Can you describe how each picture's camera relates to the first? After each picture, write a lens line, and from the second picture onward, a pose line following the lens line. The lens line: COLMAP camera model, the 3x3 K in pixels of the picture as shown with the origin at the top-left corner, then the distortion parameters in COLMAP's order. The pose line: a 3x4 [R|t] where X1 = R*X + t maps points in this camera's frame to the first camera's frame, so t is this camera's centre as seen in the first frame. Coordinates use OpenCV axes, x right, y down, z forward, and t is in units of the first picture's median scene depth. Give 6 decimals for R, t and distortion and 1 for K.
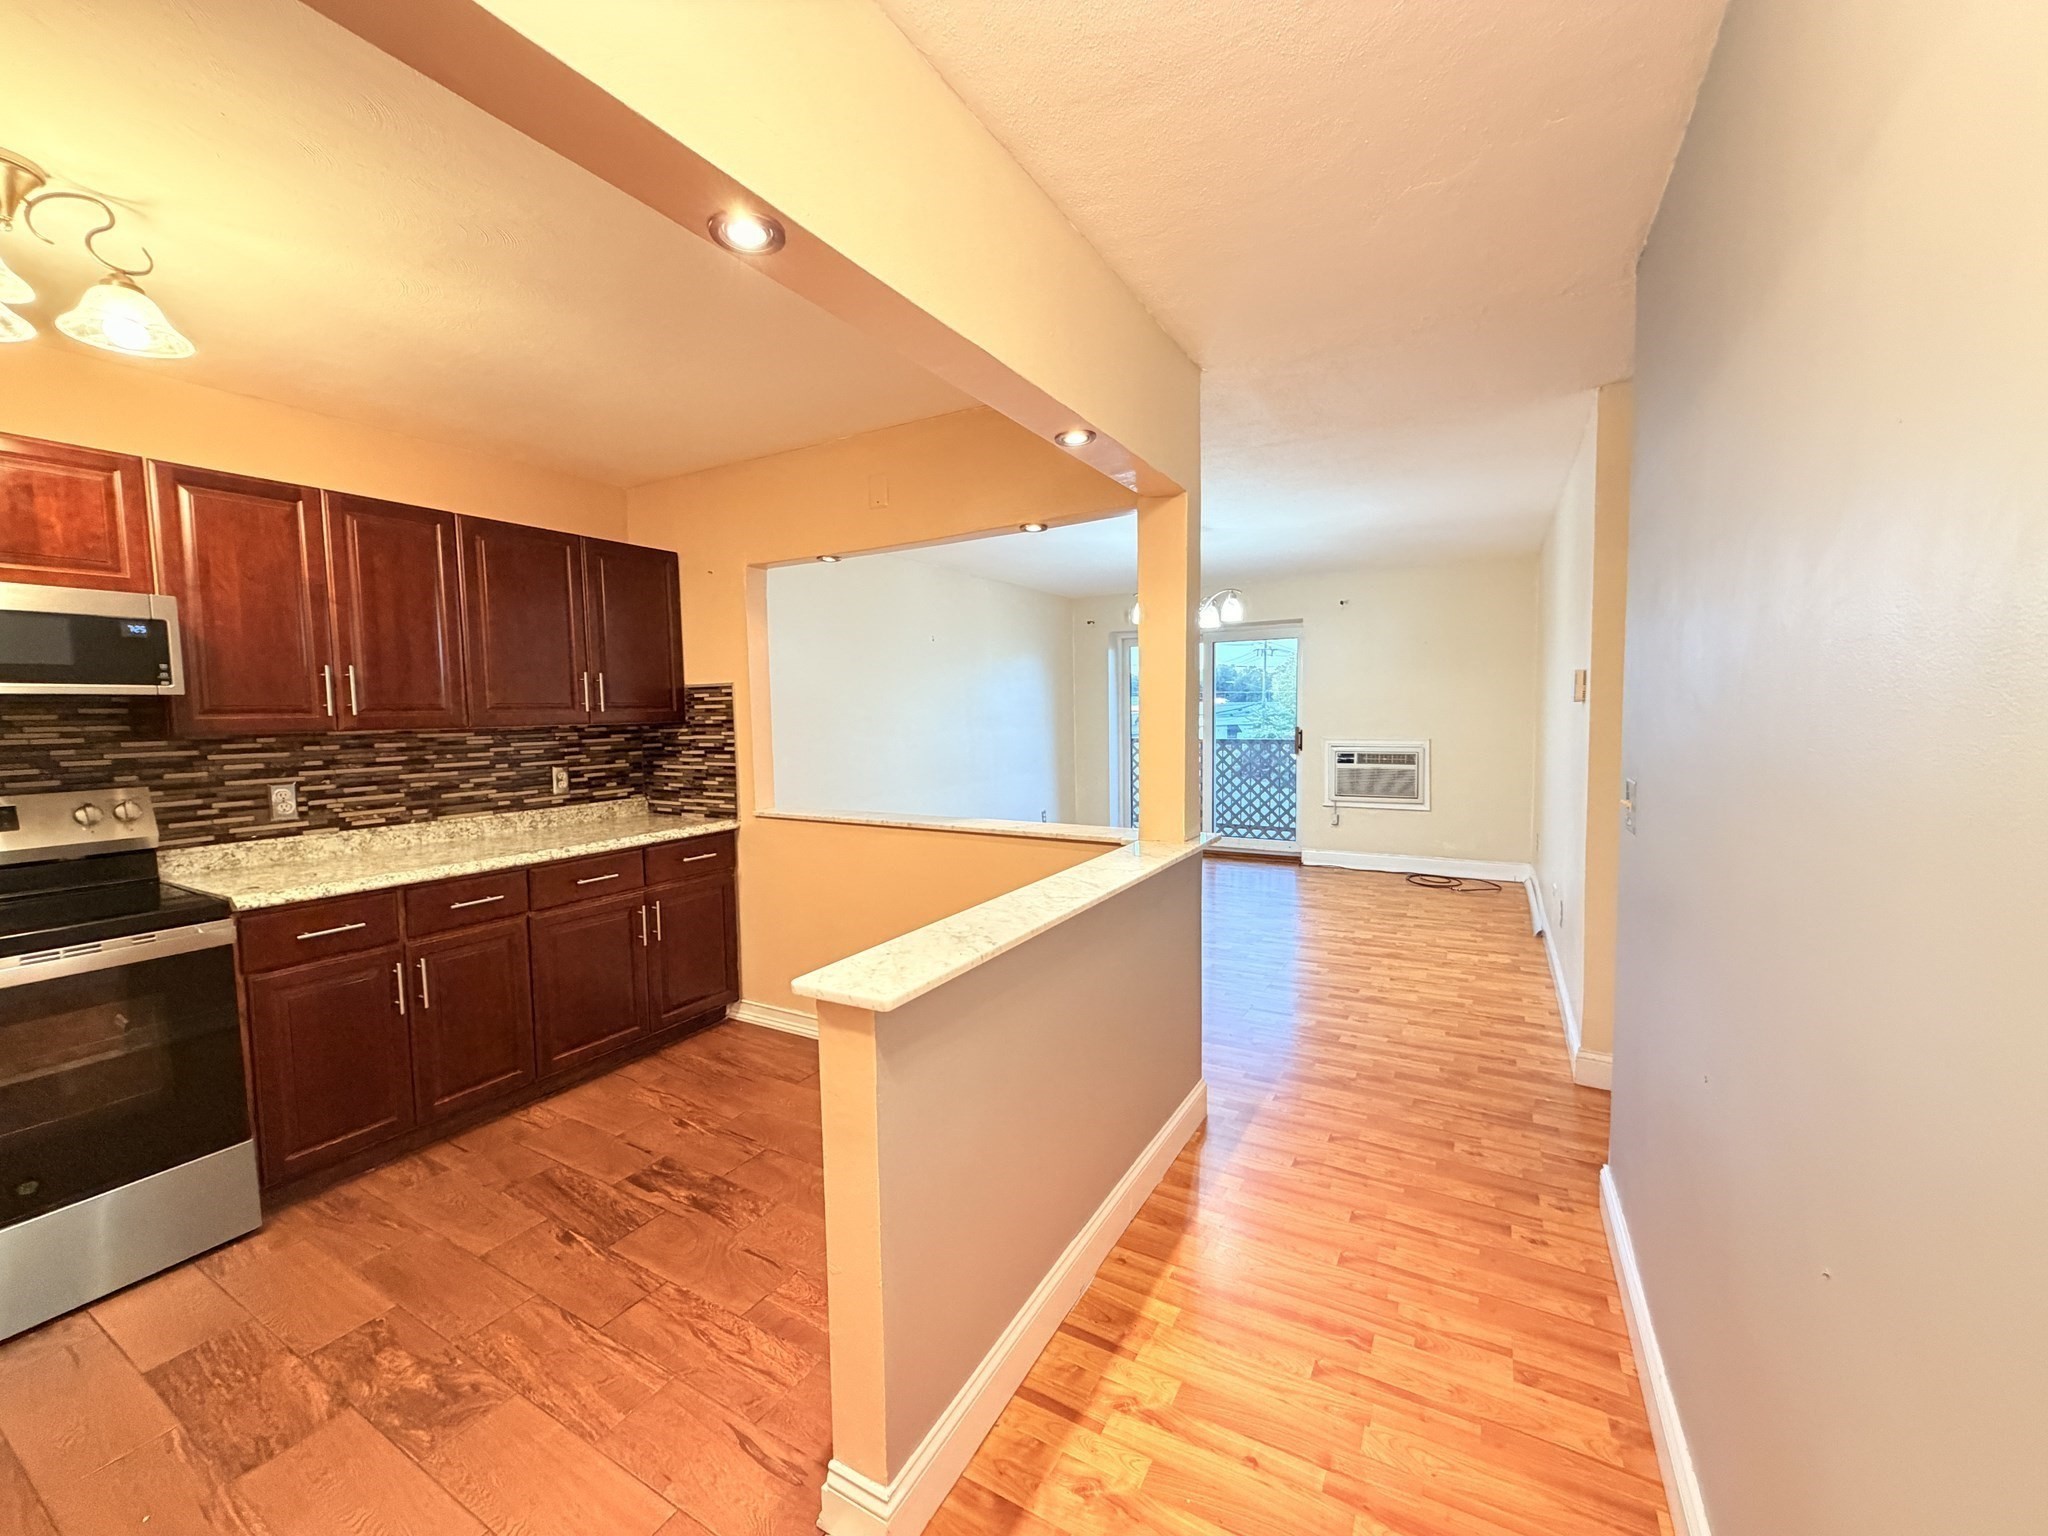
lens RADIAL K [[817.3, 0, 1013.6], [0, 817.3, 771.9], [0, 0, 1]] dist [-0.000379, -0.000042]
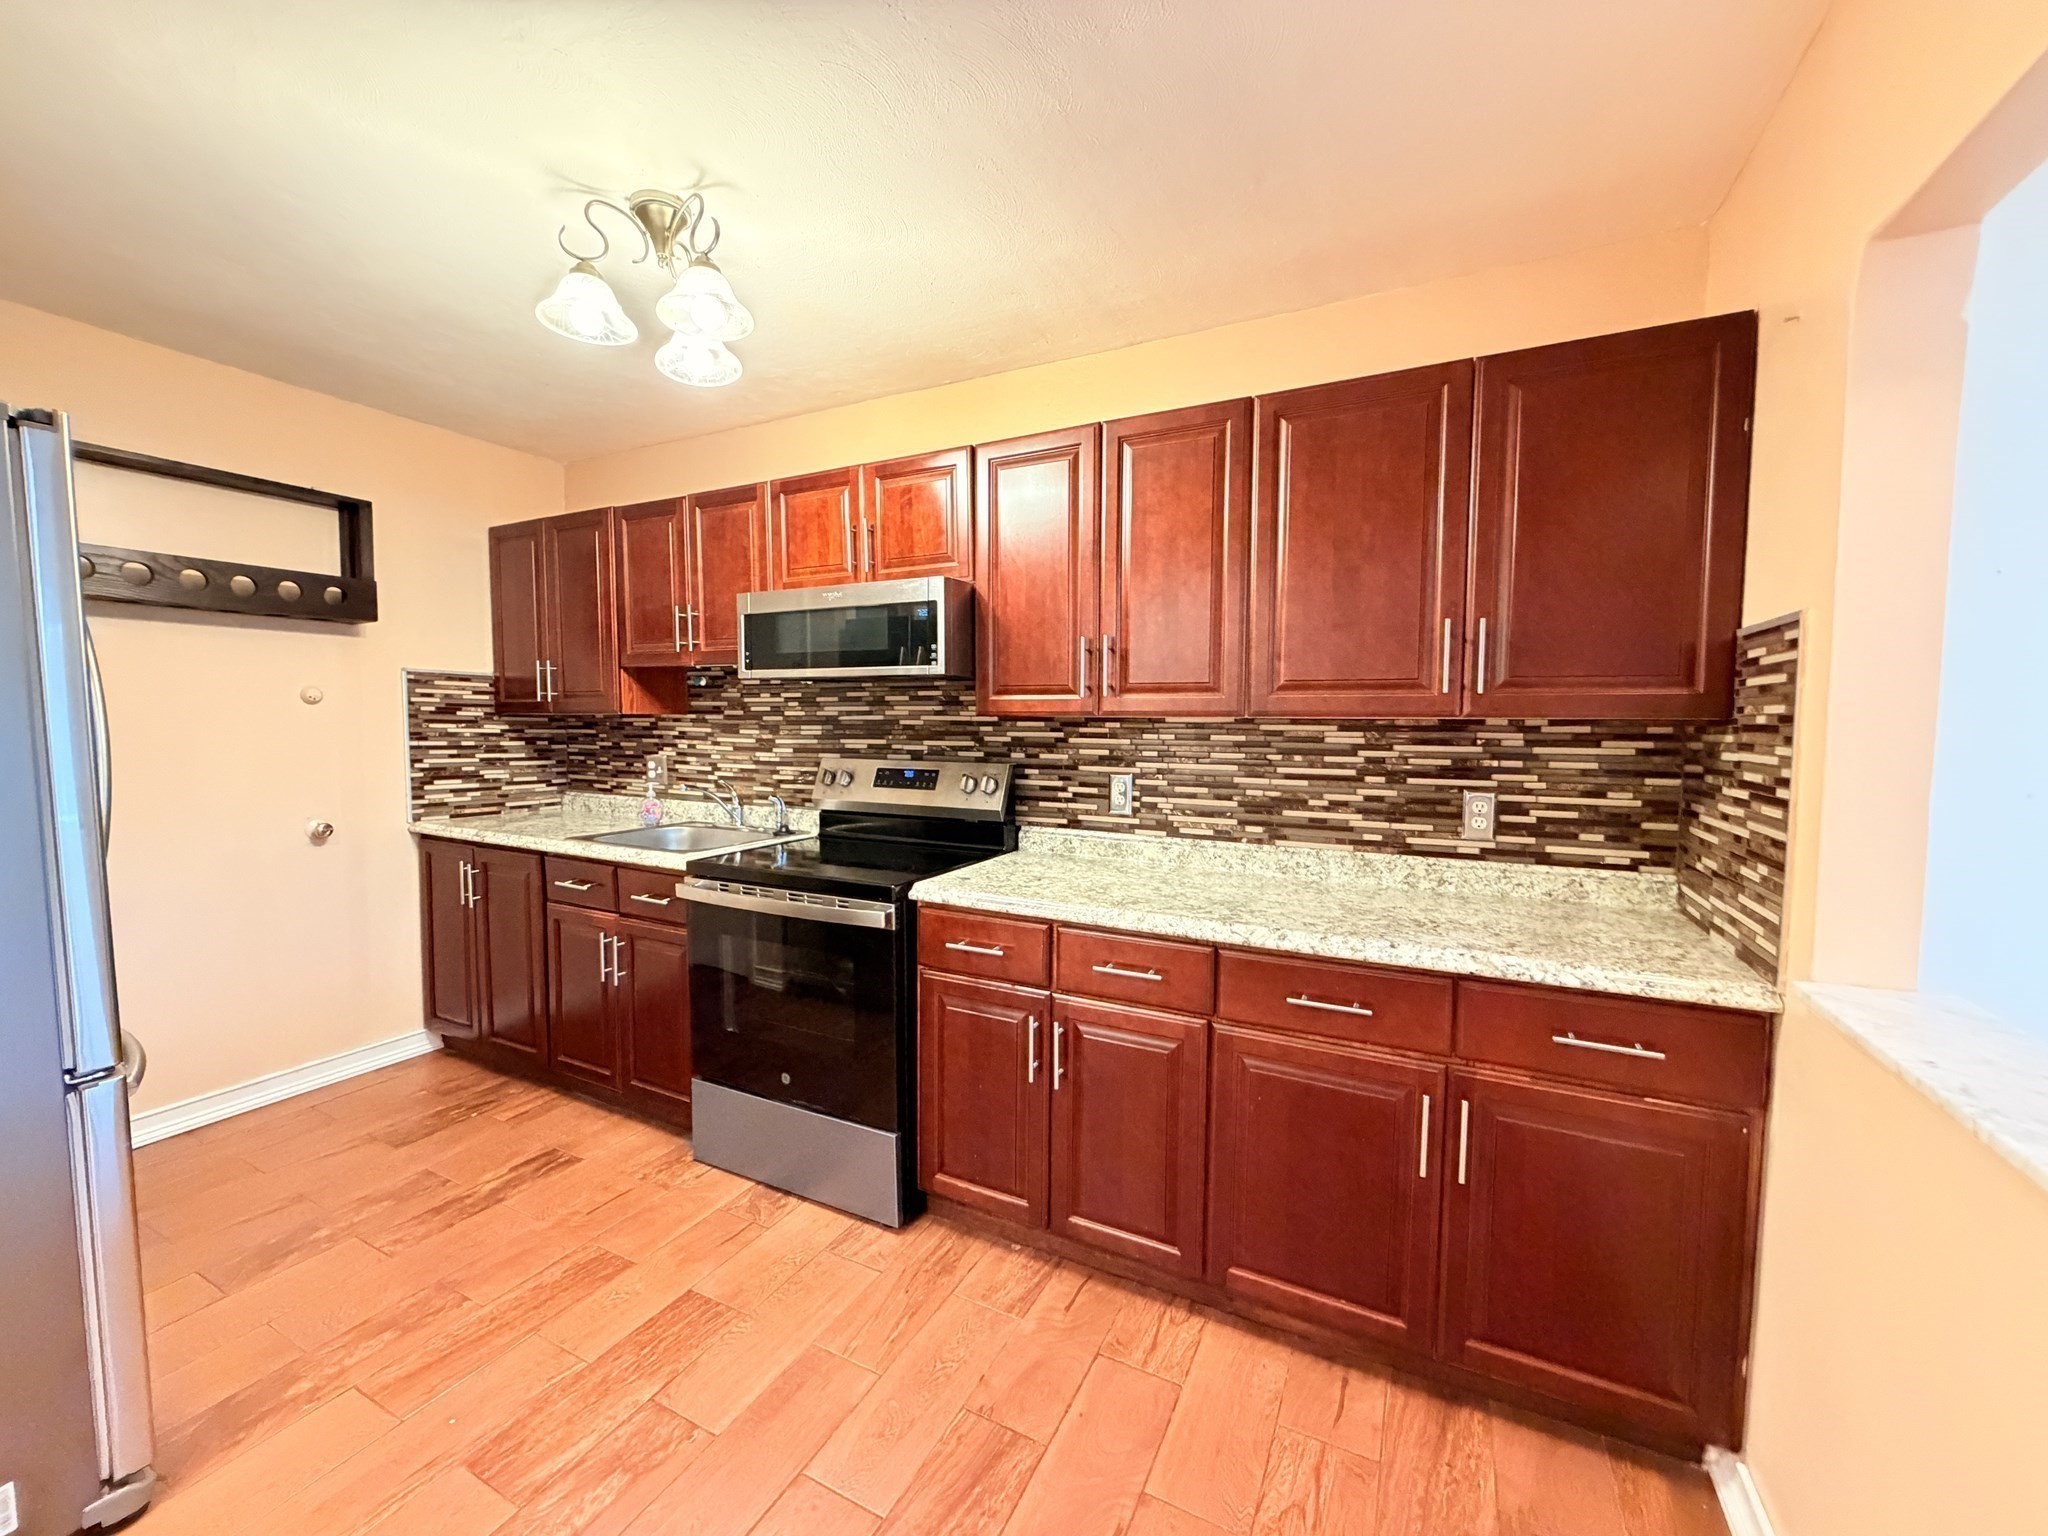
lens RADIAL K [[818.1, 0, 1022.2], [0, 818.1, 766.3], [0, 0, 1]] dist [-0.001243, 0.000350]
pose [[0.050750, 0.078391, -0.995630, -0.000997], [-0.082663, 0.993824, 0.074035, -0.040974], [0.995285, 0.078544, 0.056917, 0.665251]]
